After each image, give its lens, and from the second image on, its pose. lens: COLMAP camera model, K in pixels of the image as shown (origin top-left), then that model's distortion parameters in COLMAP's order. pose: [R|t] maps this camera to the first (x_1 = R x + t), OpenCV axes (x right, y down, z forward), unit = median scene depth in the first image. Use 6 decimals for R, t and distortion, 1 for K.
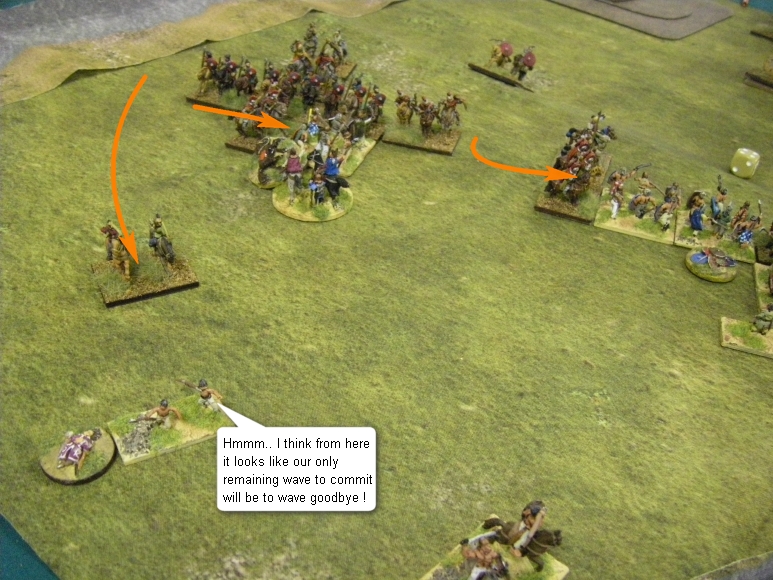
lens RADIAL K [[859.9, 0, 386.5], [0, 859.9, 290.0], [0, 0, 1]] dist [-0.233168, 0.322208]
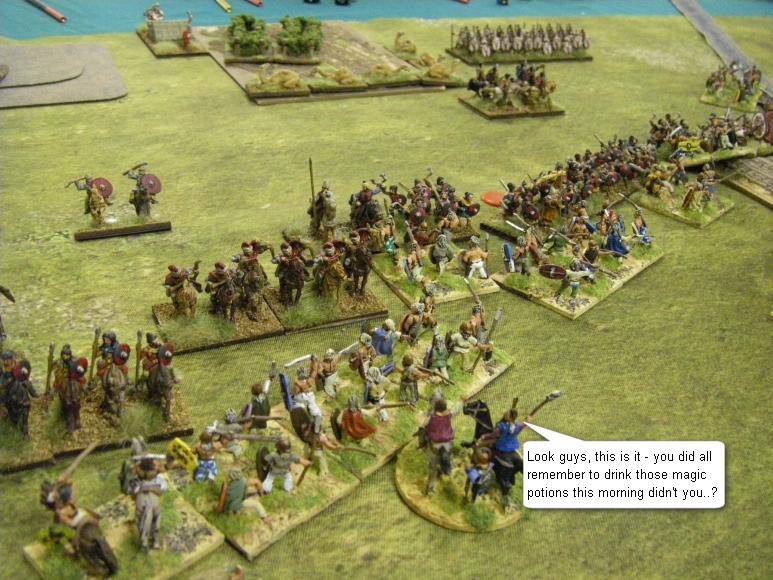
lens RADIAL K [[830.4, 0, 386.5], [0, 830.4, 290.0], [0, 0, 1]] dist [-0.187057, 0.299025]
pose [[0.426835, -0.508666, 0.747711, -0.333416], [0.510894, 0.817862, 0.264743, -0.341495], [-0.746190, 0.269000, 0.608966, 0.591613]]
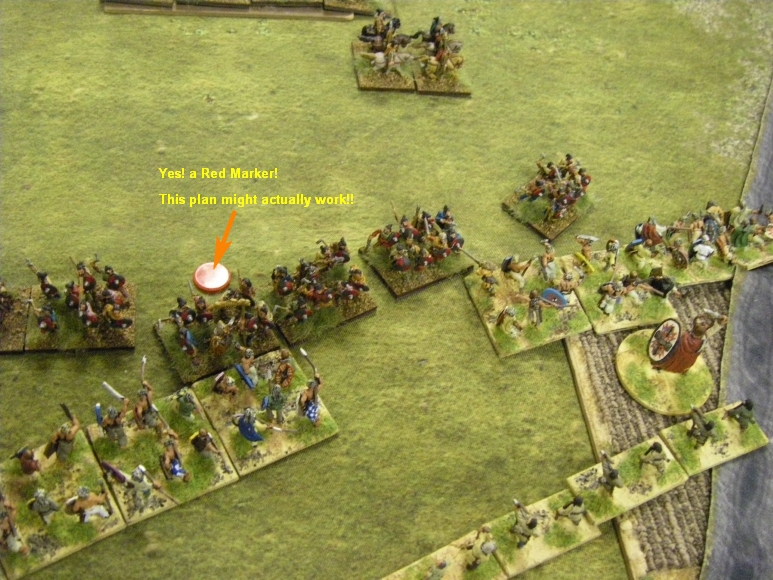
lens RADIAL K [[872.7, 0, 386.5], [0, 872.7, 290.0], [0, 0, 1]] dist [-0.199703, 0.309690]
pose [[0.670928, -0.571206, 0.472842, 0.150396], [0.369285, 0.810347, 0.454935, -0.407340], [-0.643028, -0.130615, 0.754622, 0.345263]]
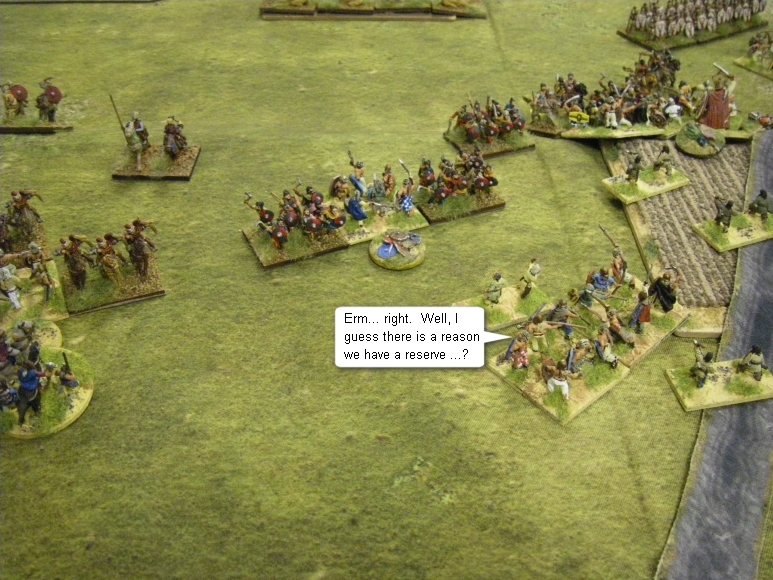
lens RADIAL K [[854.8, 0, 386.5], [0, 854.8, 290.0], [0, 0, 1]] dist [-0.190222, 0.269882]
pose [[0.748631, -0.477088, 0.460368, -0.064770], [0.429432, 0.877975, 0.211537, -0.165716], [-0.505114, 0.039333, 0.862156, 0.162833]]
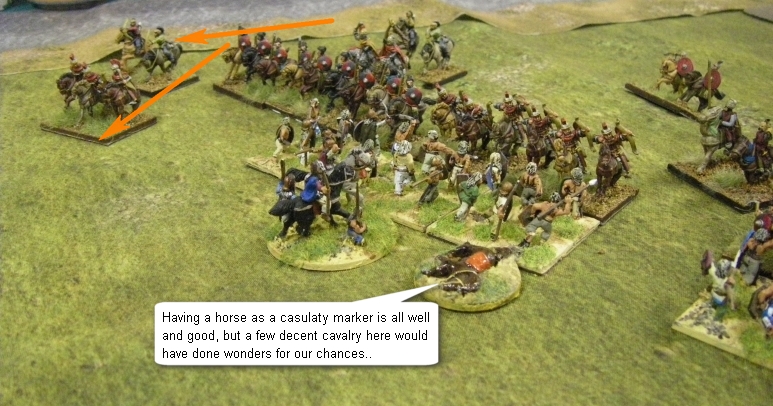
lens RADIAL K [[837.1, 0, 386.5], [0, 837.1, 203.0], [0, 0, 1]] dist [-0.111792, -0.003870]
pose [[0.906551, 0.116096, -0.405816, 0.255412], [-0.194829, 0.967978, -0.158308, -0.030869], [0.374442, 0.222579, 0.900140, 0.408299]]
